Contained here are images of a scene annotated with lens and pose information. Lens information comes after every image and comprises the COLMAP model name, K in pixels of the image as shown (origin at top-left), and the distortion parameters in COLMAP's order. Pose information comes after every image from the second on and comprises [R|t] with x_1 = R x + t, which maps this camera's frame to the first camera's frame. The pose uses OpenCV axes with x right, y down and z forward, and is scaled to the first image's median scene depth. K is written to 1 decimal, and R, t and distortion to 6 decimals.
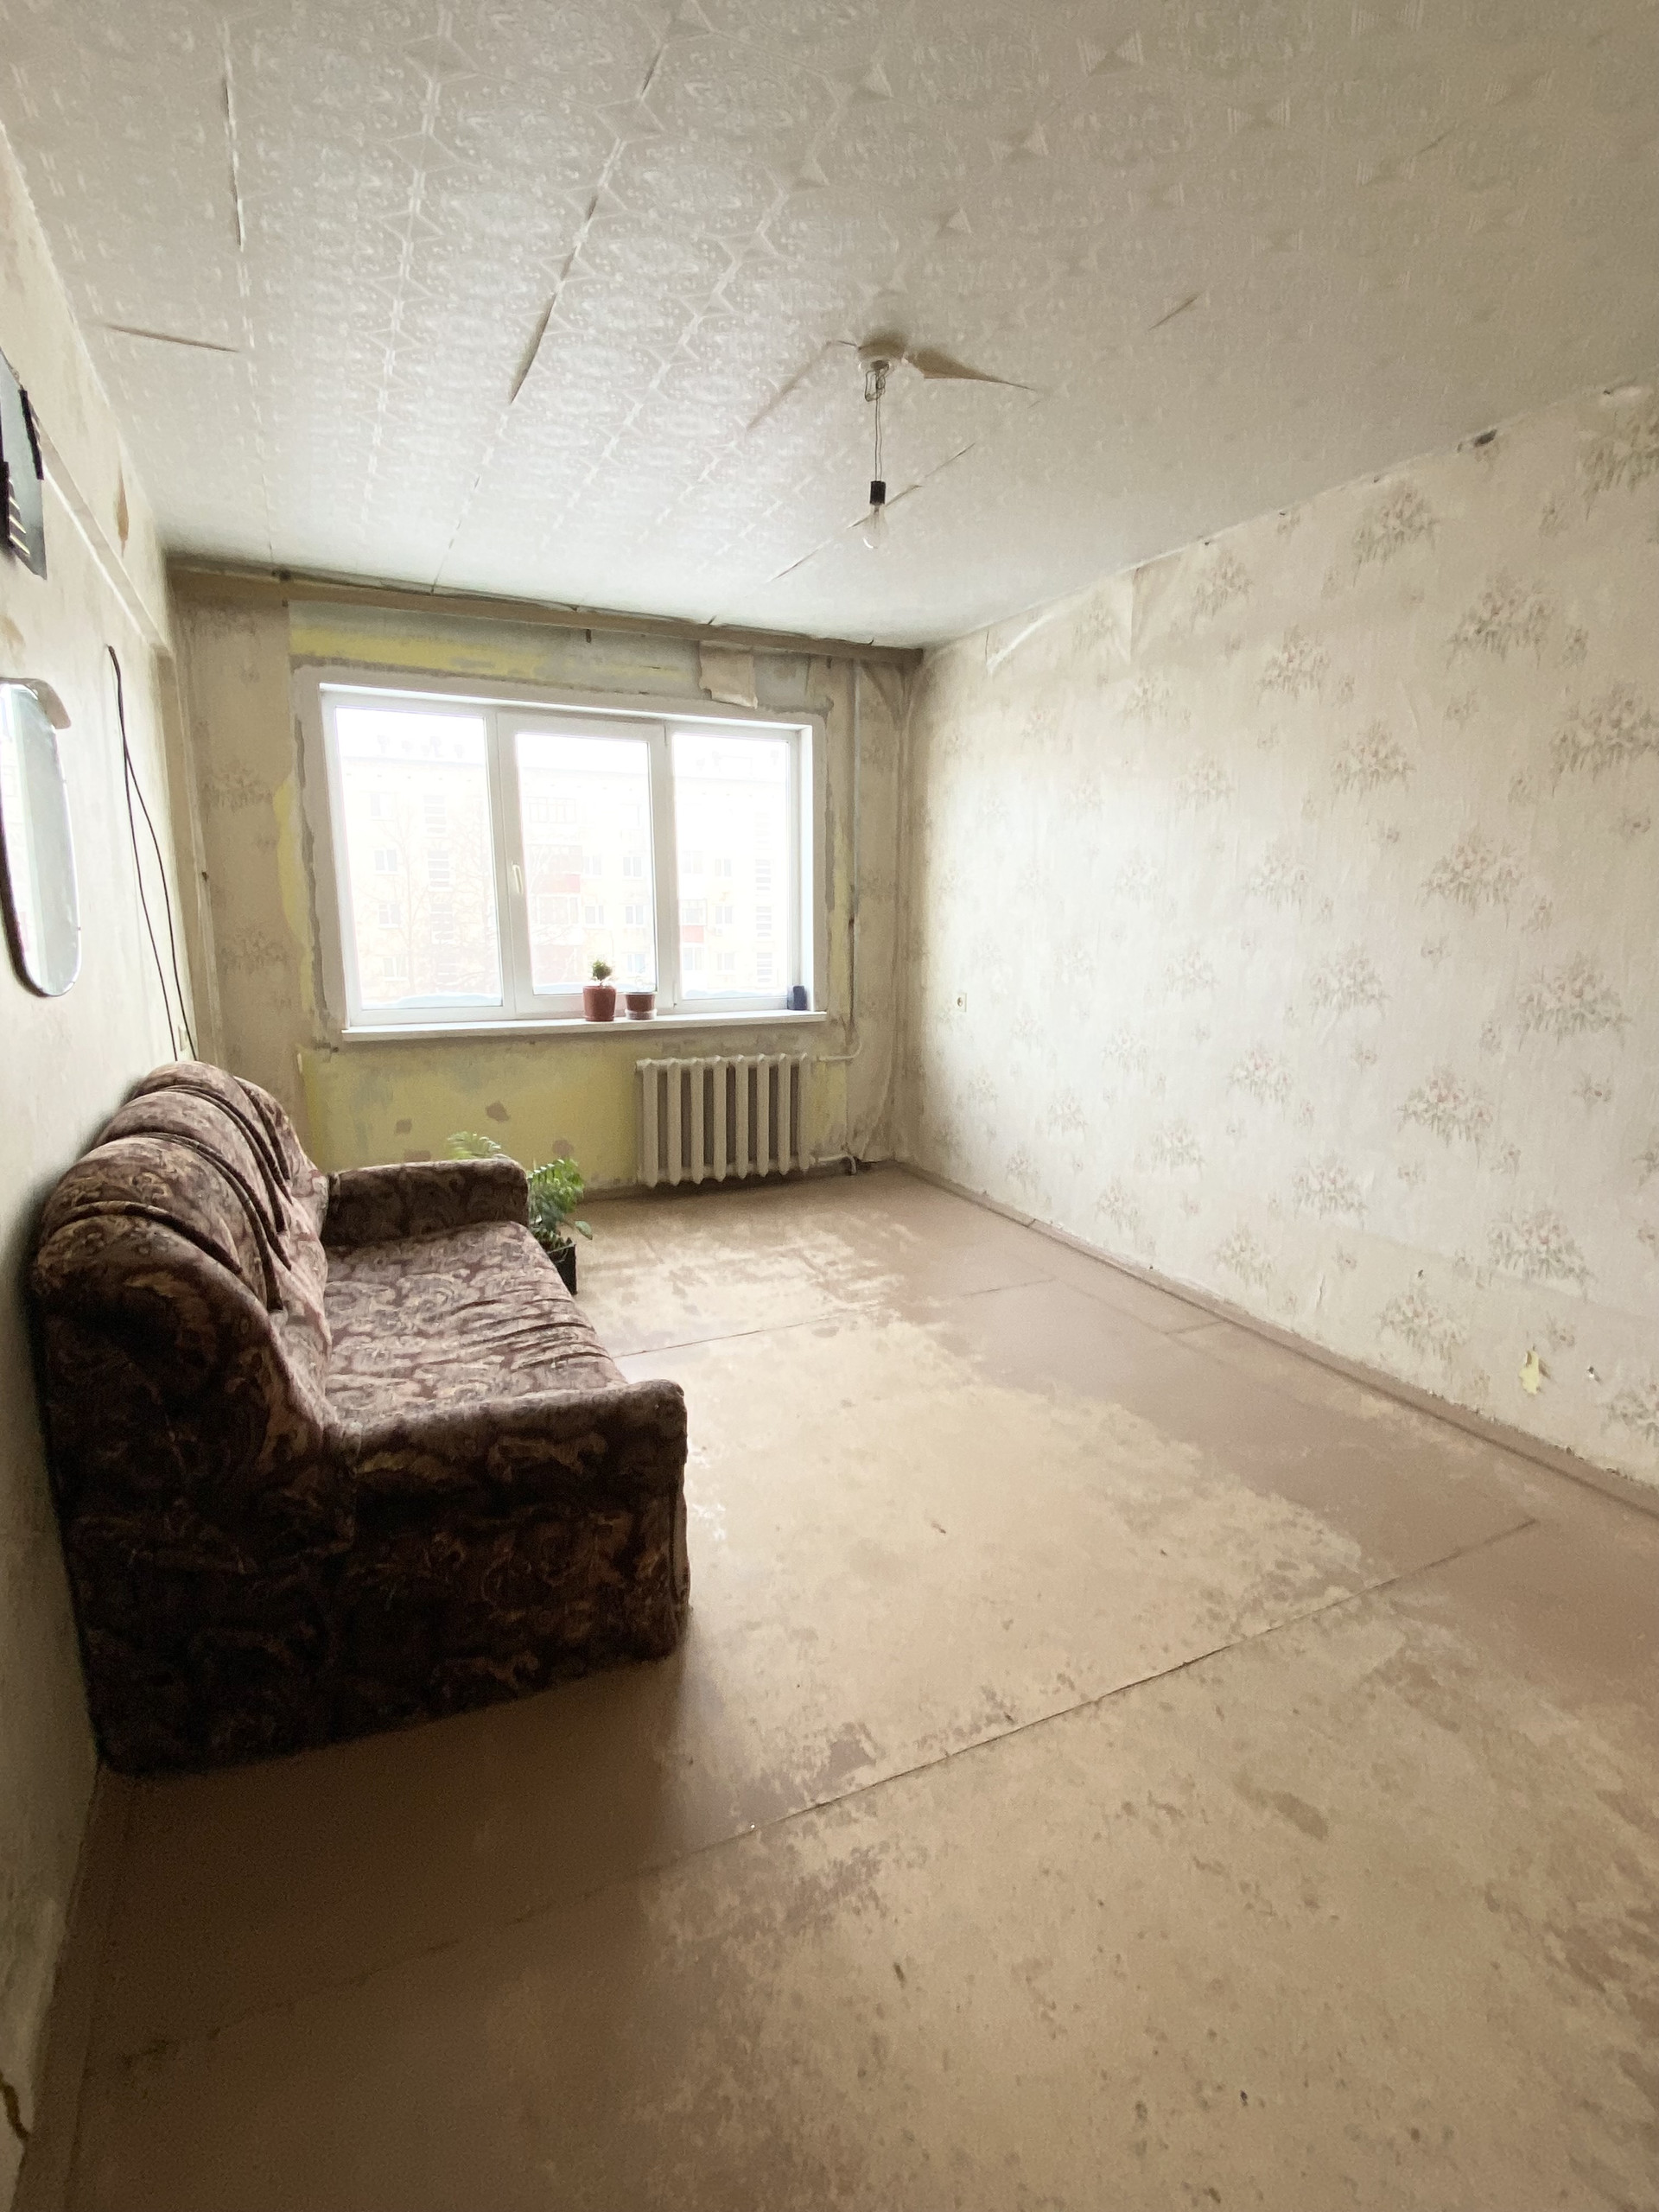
lens RADIAL K [[1063.4, 0, 829.5], [0, 1063.4, 1106.0], [0, 0, 1]] dist [-0.040339, -0.000635]
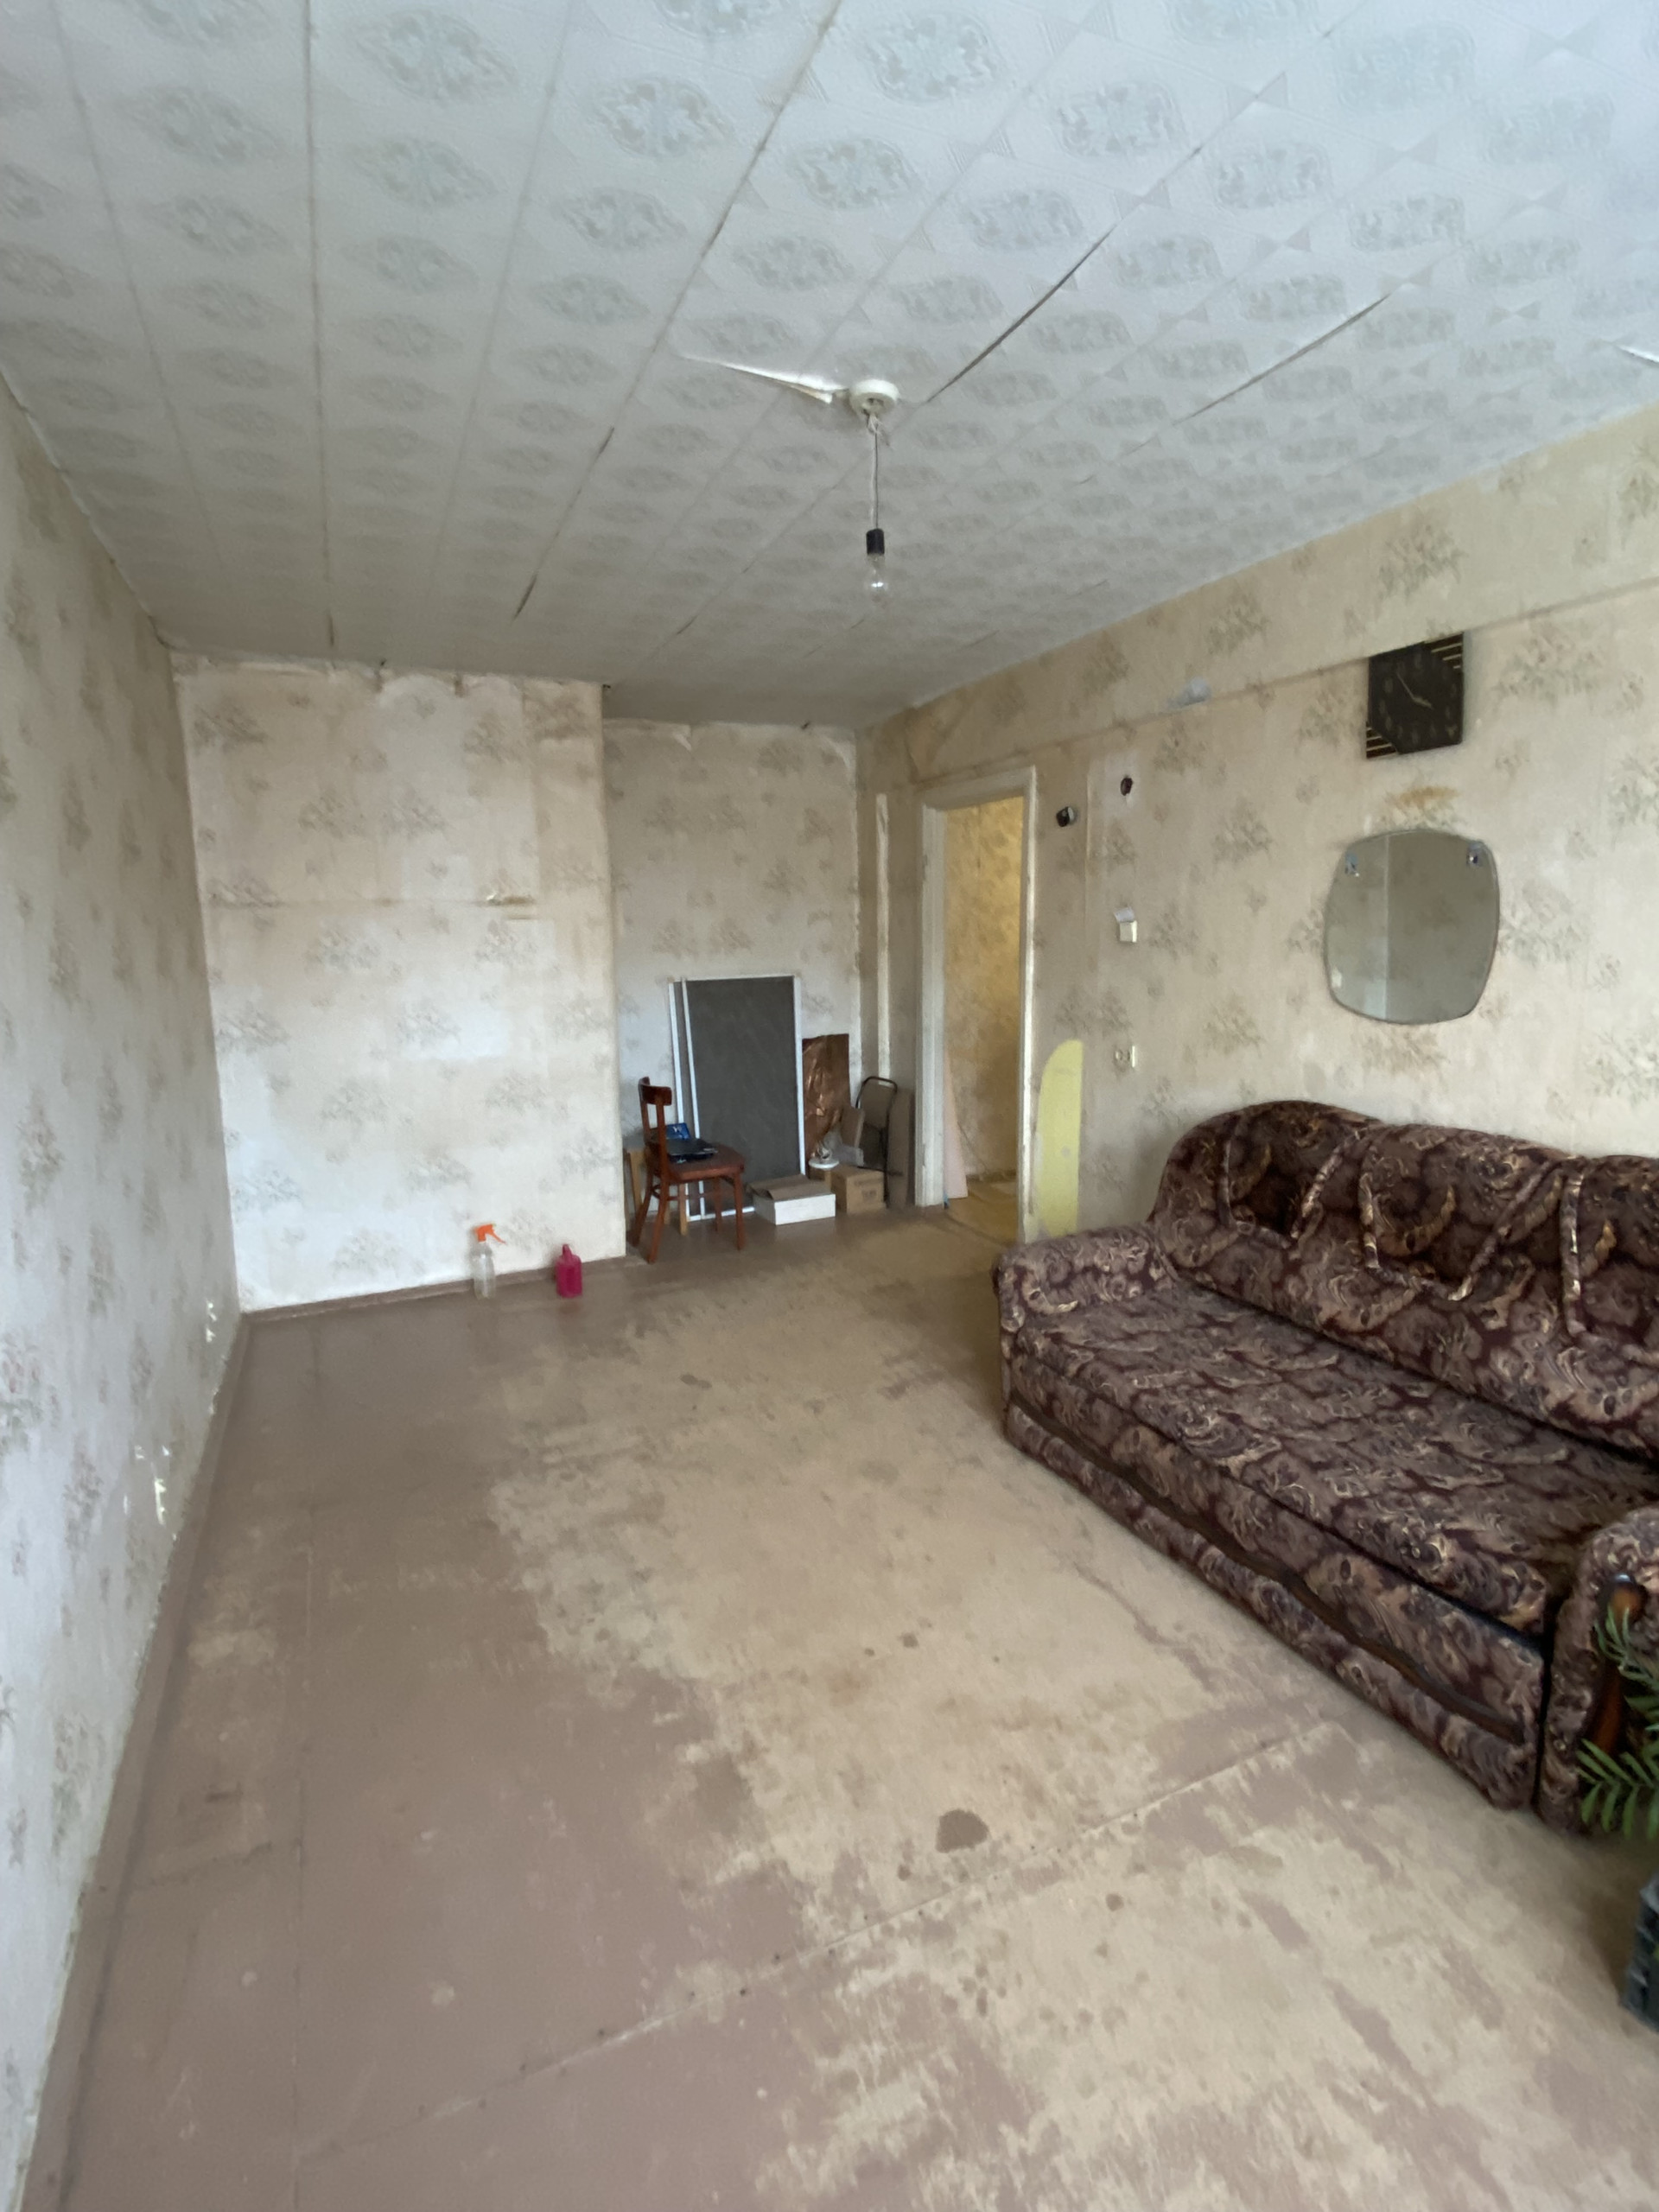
lens RADIAL K [[1063.4, 0, 829.5], [0, 1063.4, 1106.0], [0, 0, 1]] dist [-0.040339, -0.000635]
pose [[-0.999579, 0.010832, 0.026915, 0.049412], [0.019238, 0.941875, 0.335412, -0.332687], [-0.021718, 0.335788, -0.941687, 1.582925]]
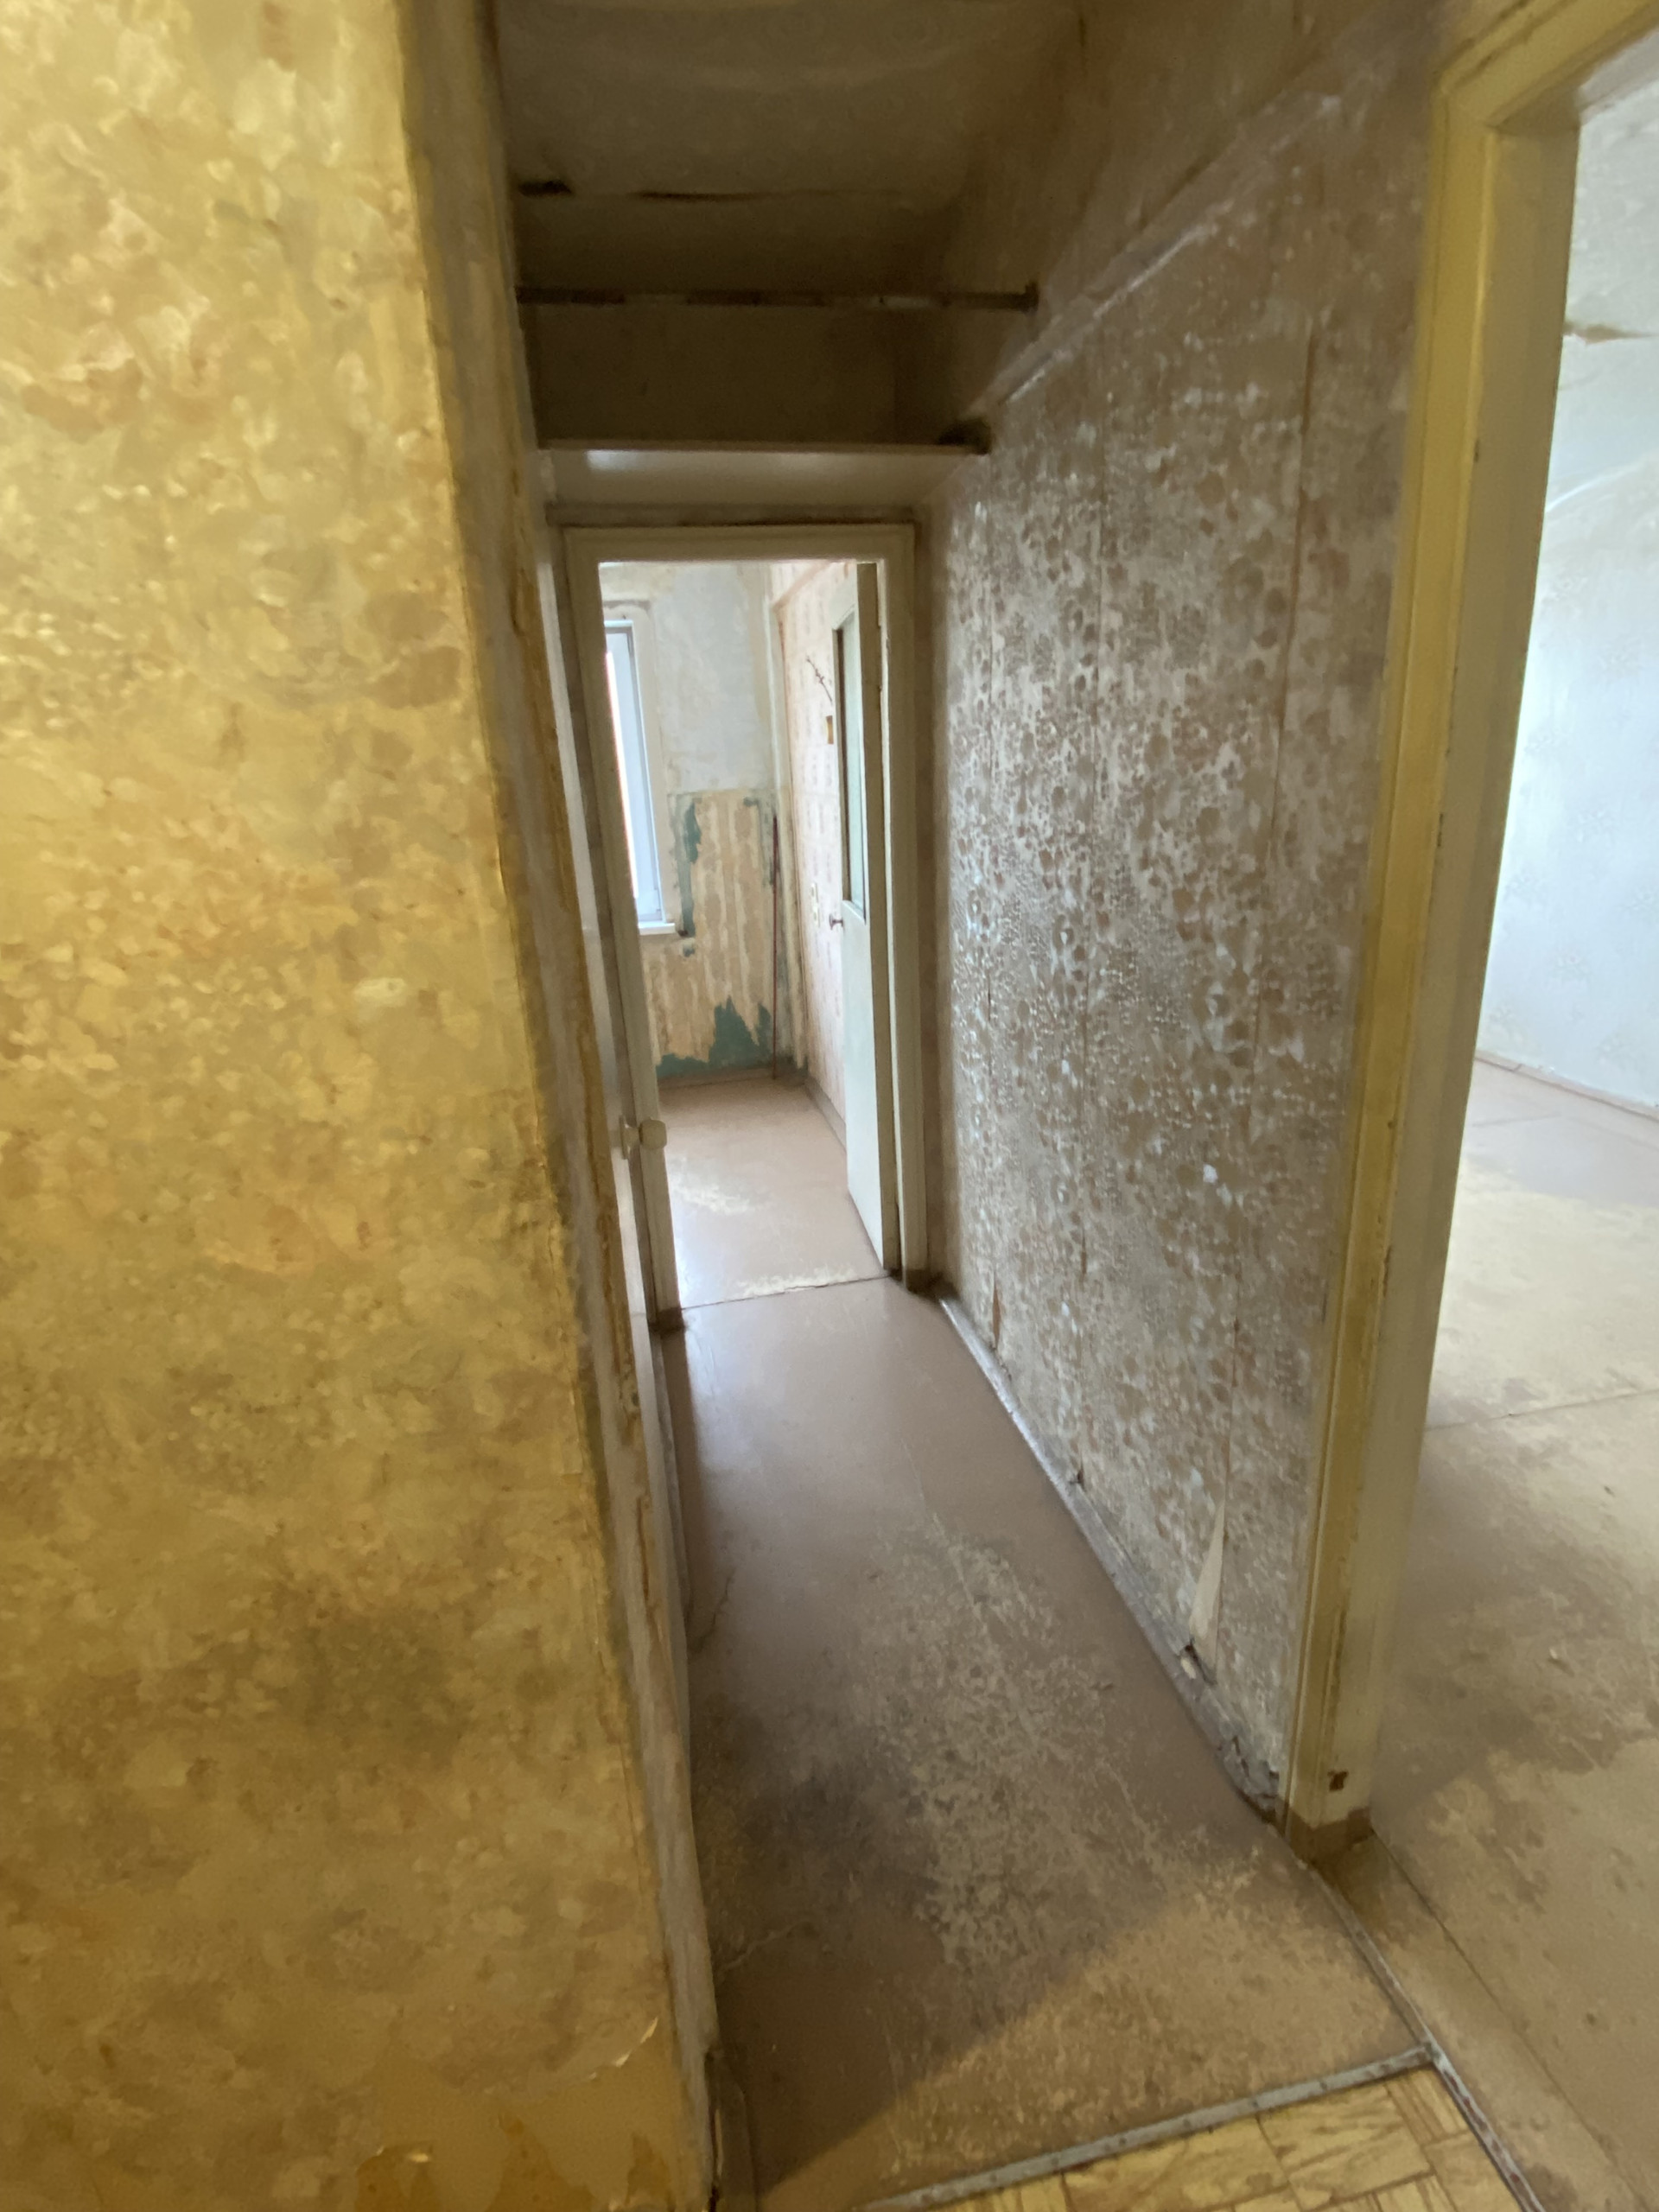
lens RADIAL K [[1063.4, 0, 829.5], [0, 1063.4, 1106.0], [0, 0, 1]] dist [-0.040339, -0.000635]
pose [[0.959628, 0.031632, -0.279487, -0.302439], [0.004469, 0.991816, 0.127596, 0.015263], [0.281236, -0.123694, 0.951633, -0.362632]]
